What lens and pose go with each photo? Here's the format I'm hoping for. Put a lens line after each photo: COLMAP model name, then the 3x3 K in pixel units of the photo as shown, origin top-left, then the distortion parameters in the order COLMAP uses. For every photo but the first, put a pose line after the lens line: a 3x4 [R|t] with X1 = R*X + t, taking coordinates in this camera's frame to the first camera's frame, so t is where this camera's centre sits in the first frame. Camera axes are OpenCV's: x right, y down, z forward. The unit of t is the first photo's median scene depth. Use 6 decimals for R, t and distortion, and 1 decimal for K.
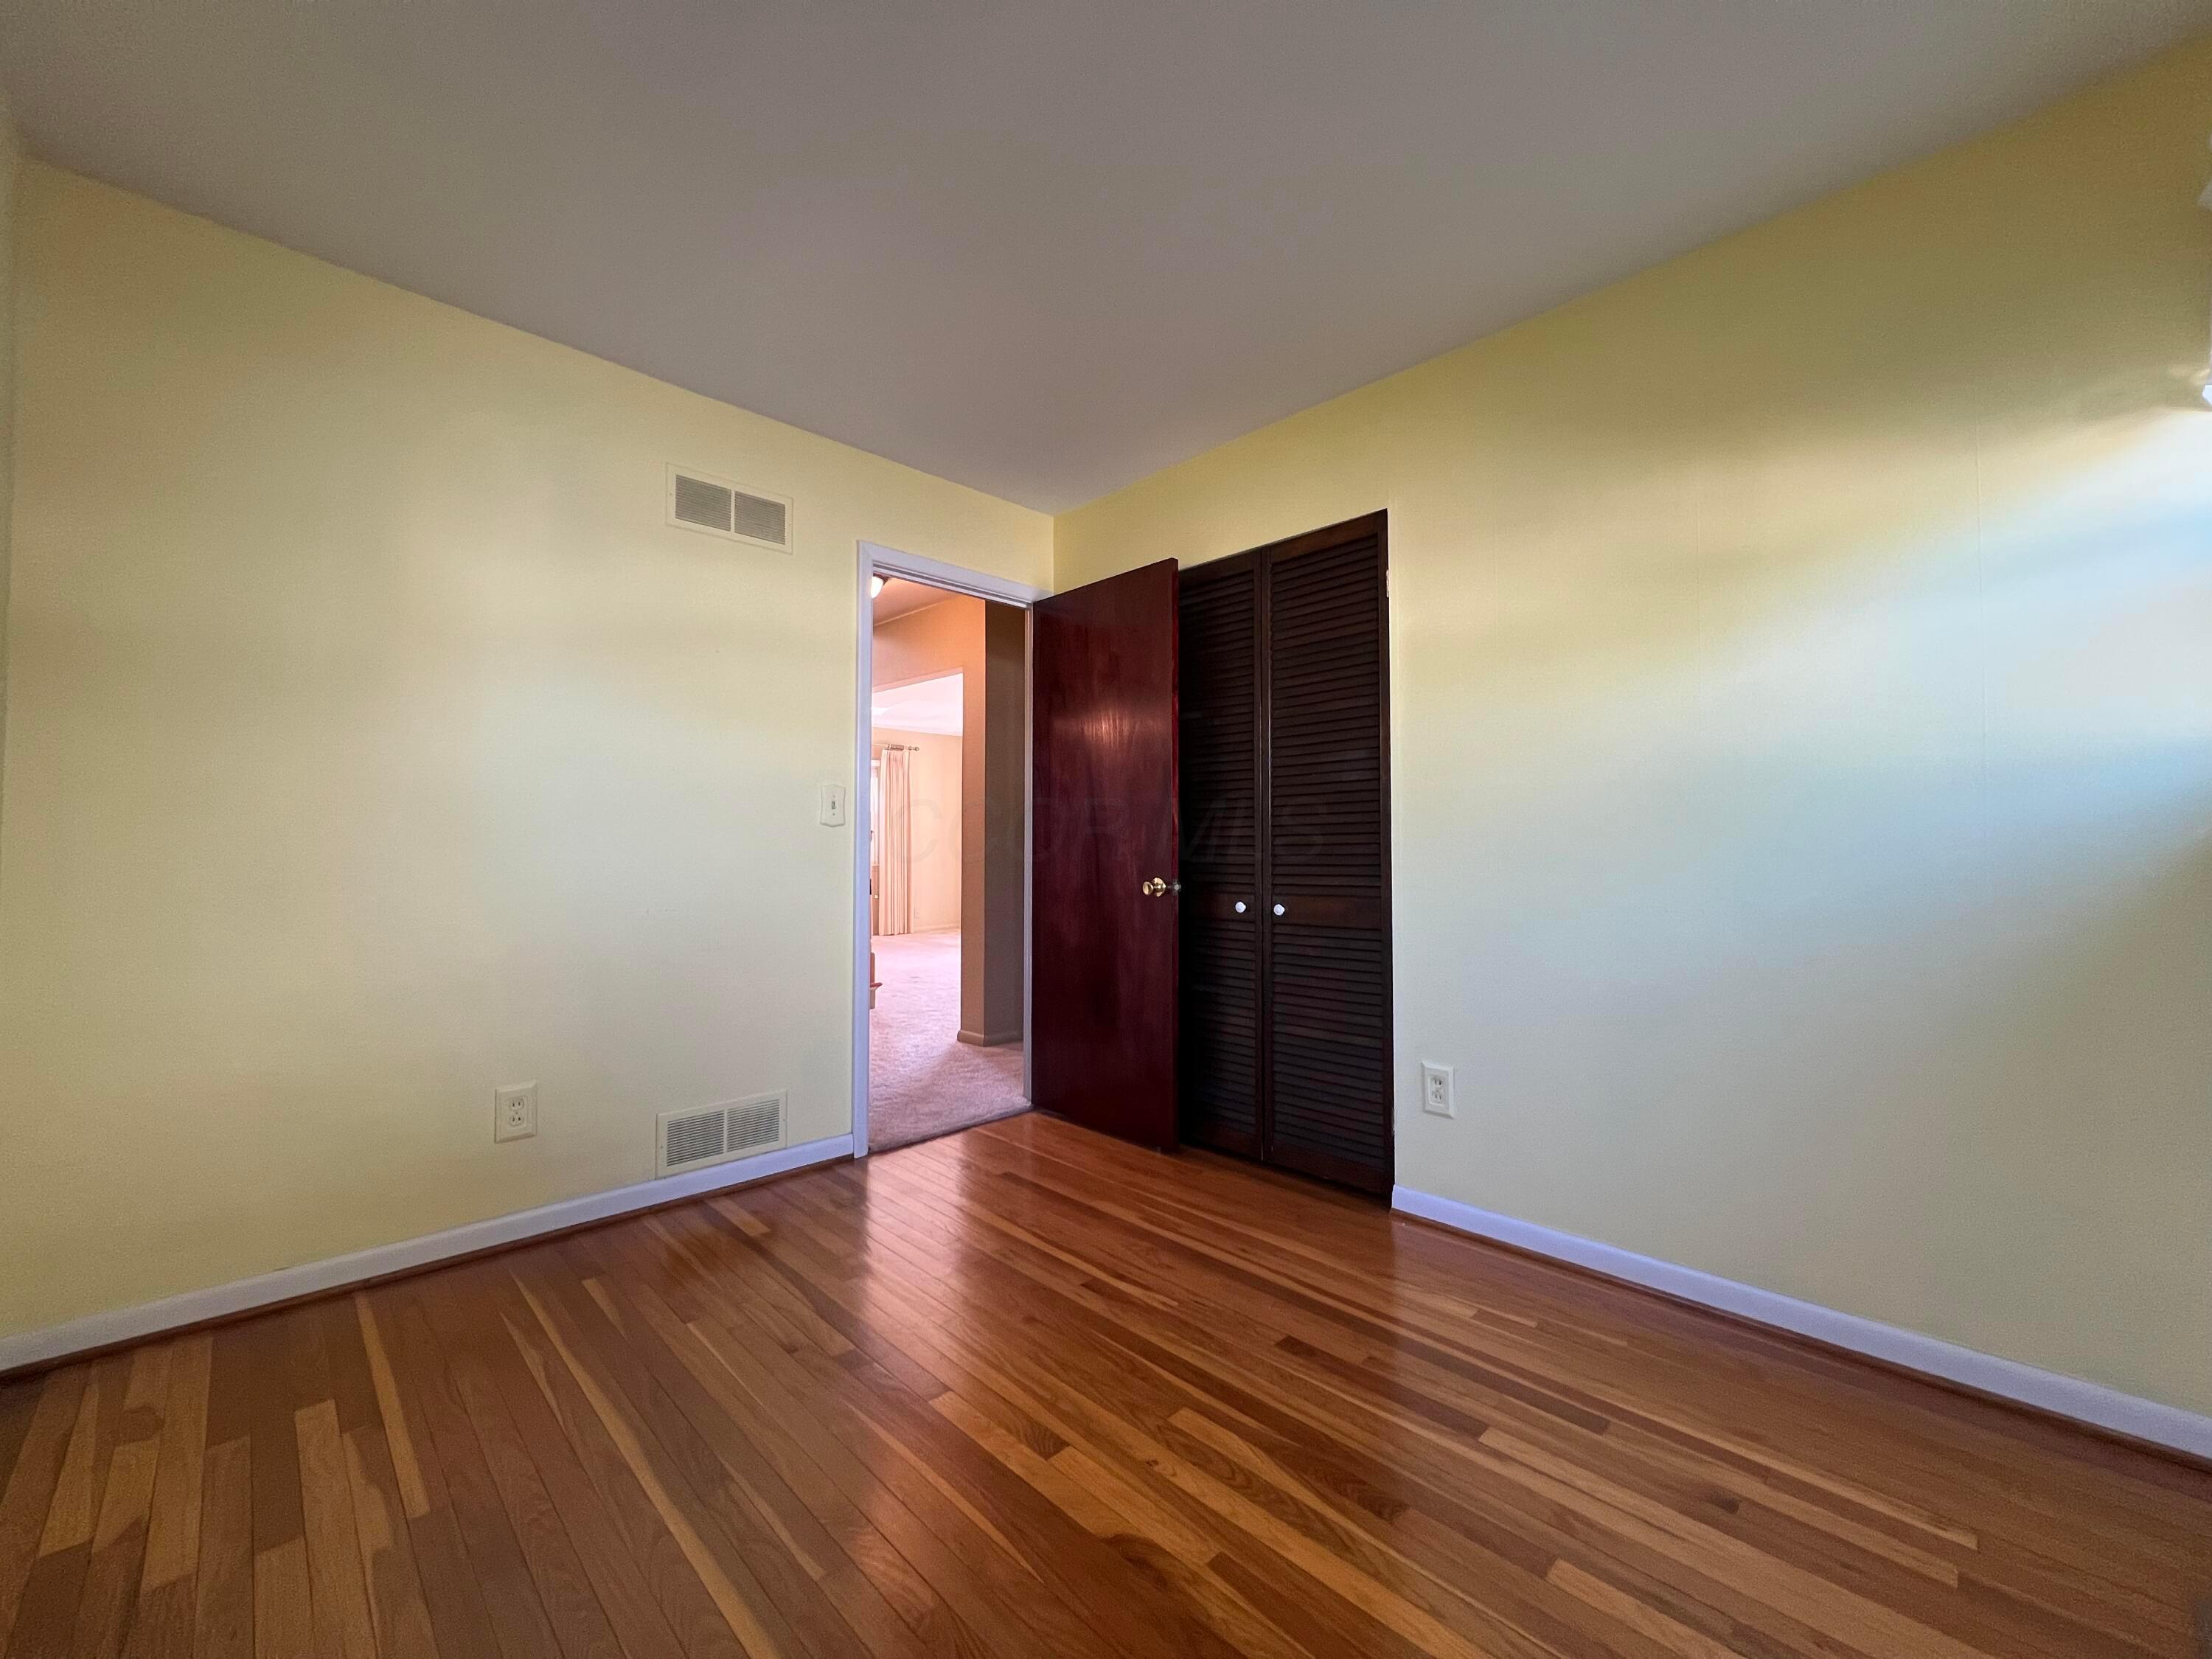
lens RADIAL K [[878.0, 0, 1110.0], [0, 878.0, 836.5], [0, 0, 1]] dist [-0.002764, -0.000082]
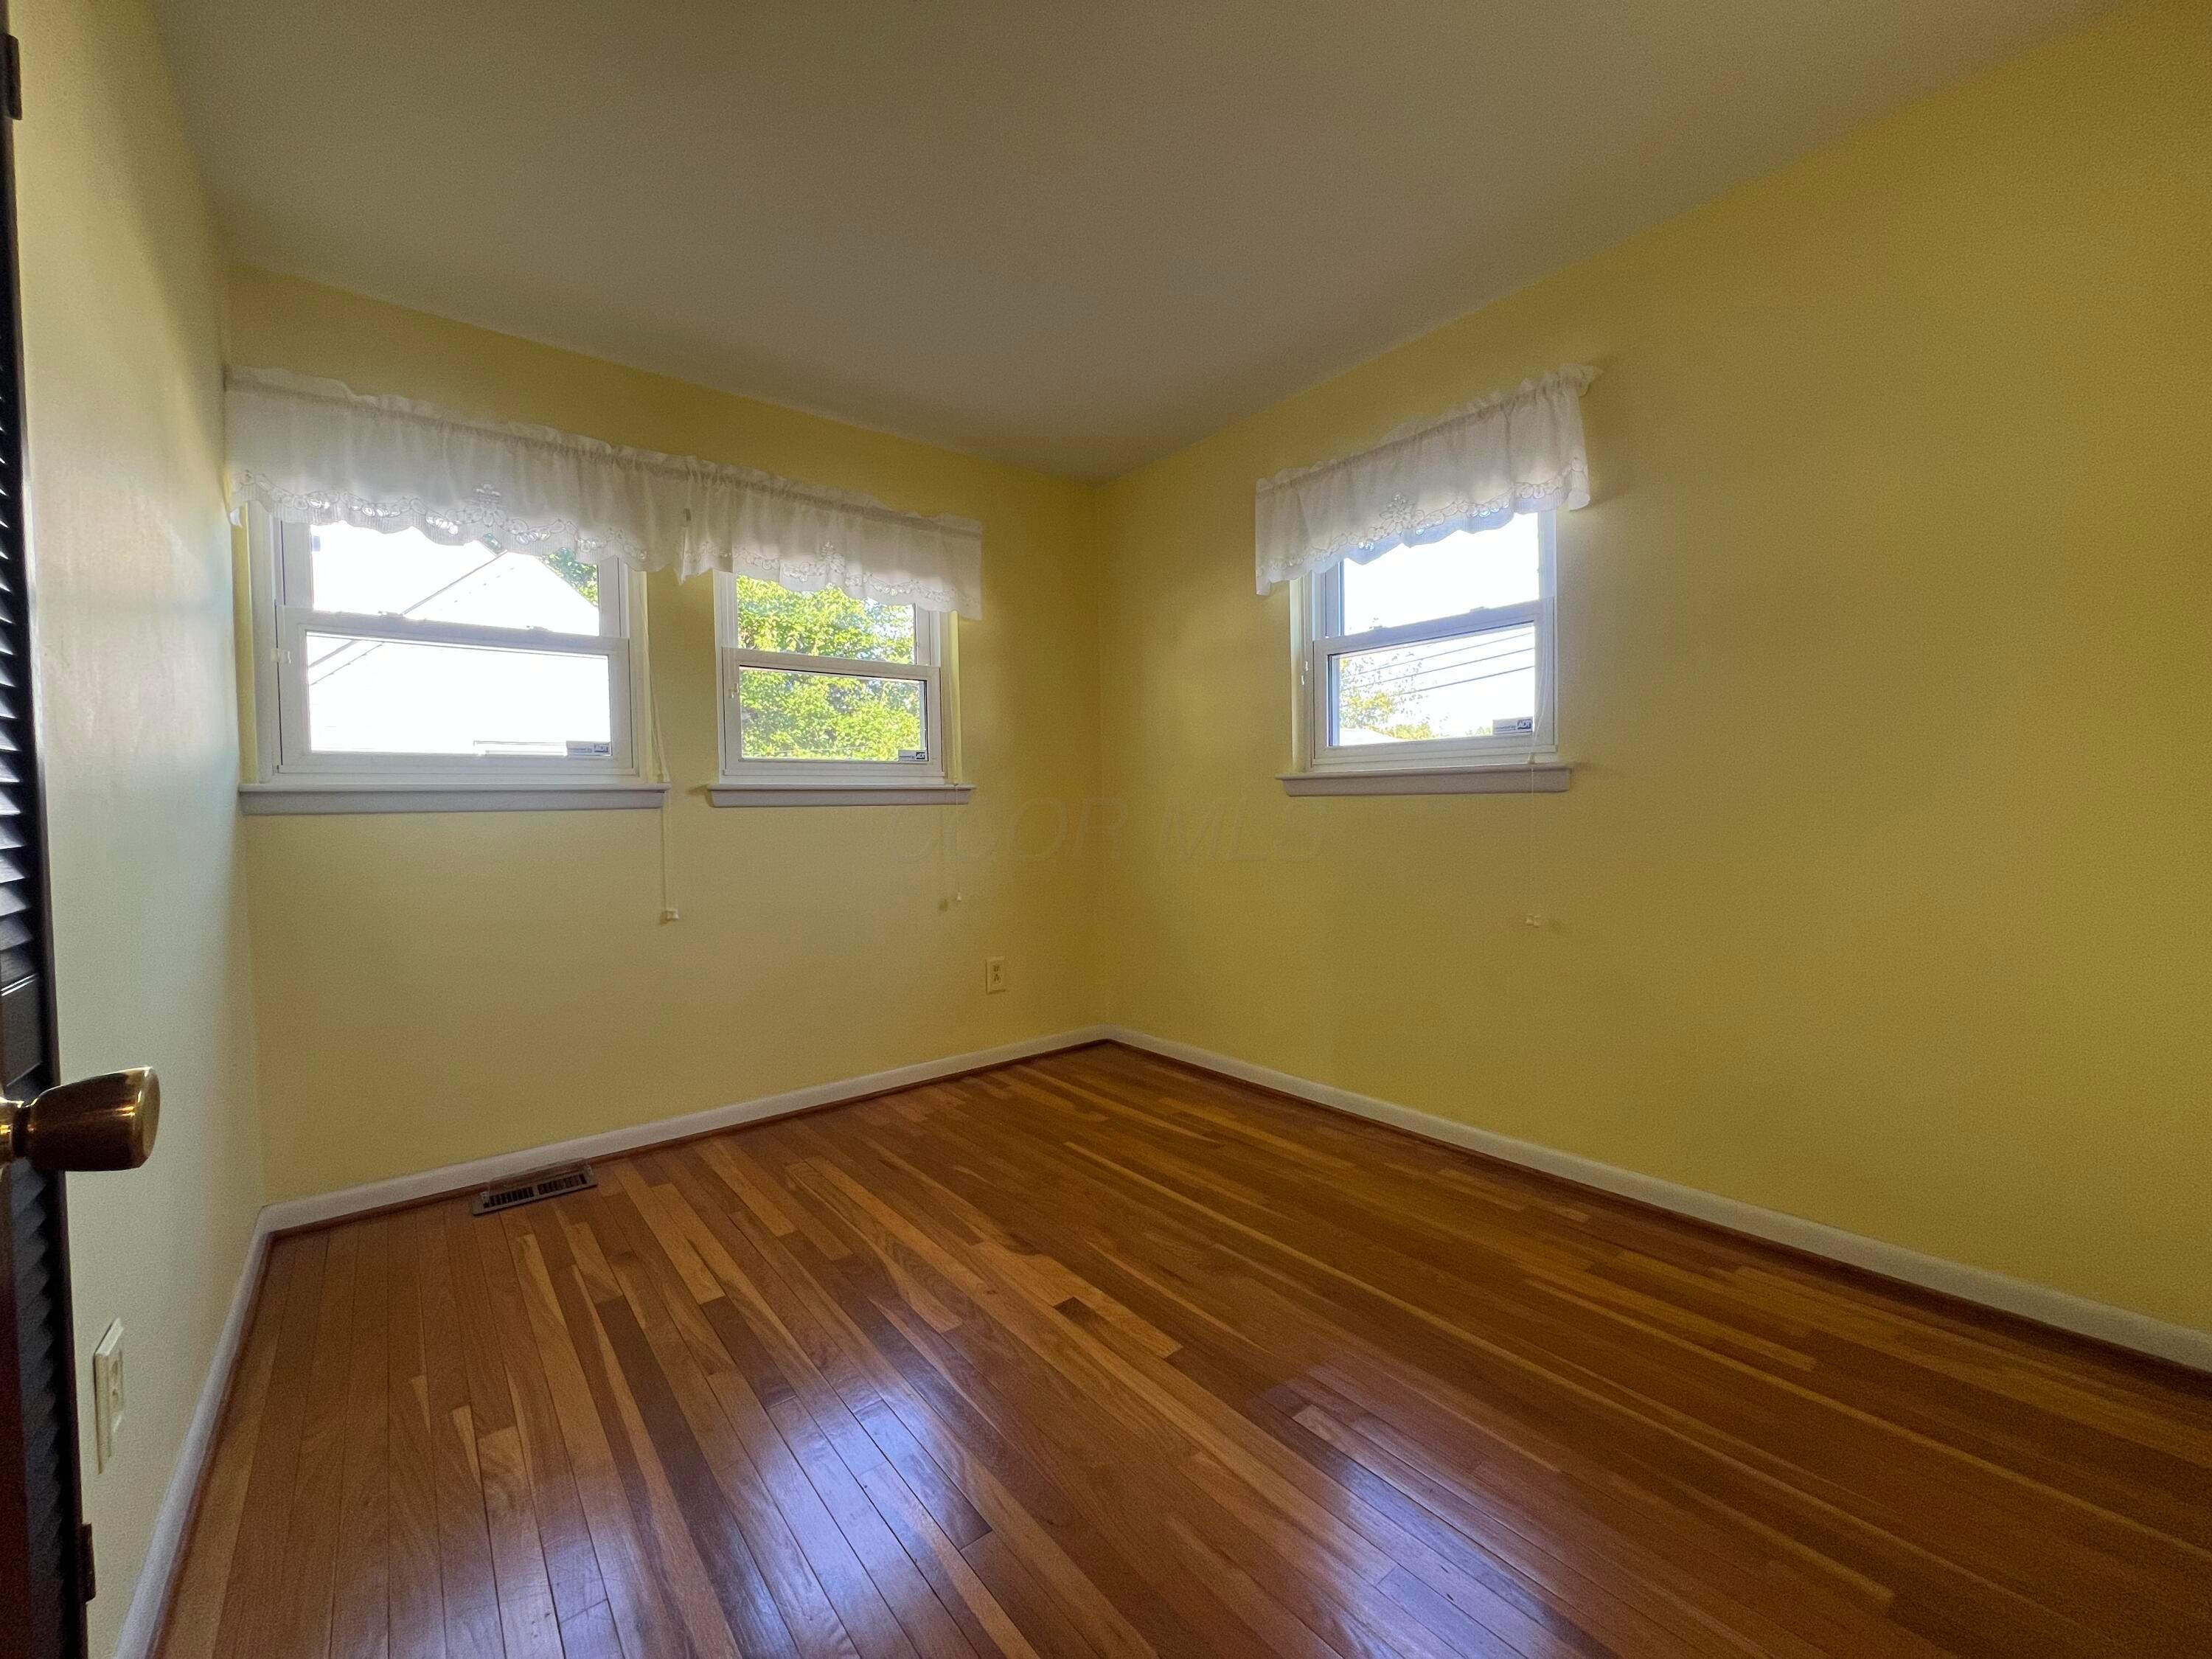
lens RADIAL K [[878.0, 0, 1108.5], [0, 878.0, 827.9], [0, 0, 1]] dist [-0.002764, -0.000082]
pose [[-0.996095, 0.014588, 0.087078, -0.247986], [0.015511, 0.999830, 0.009937, 0.030973], [-0.086918, 0.011249, -0.996152, 2.308966]]
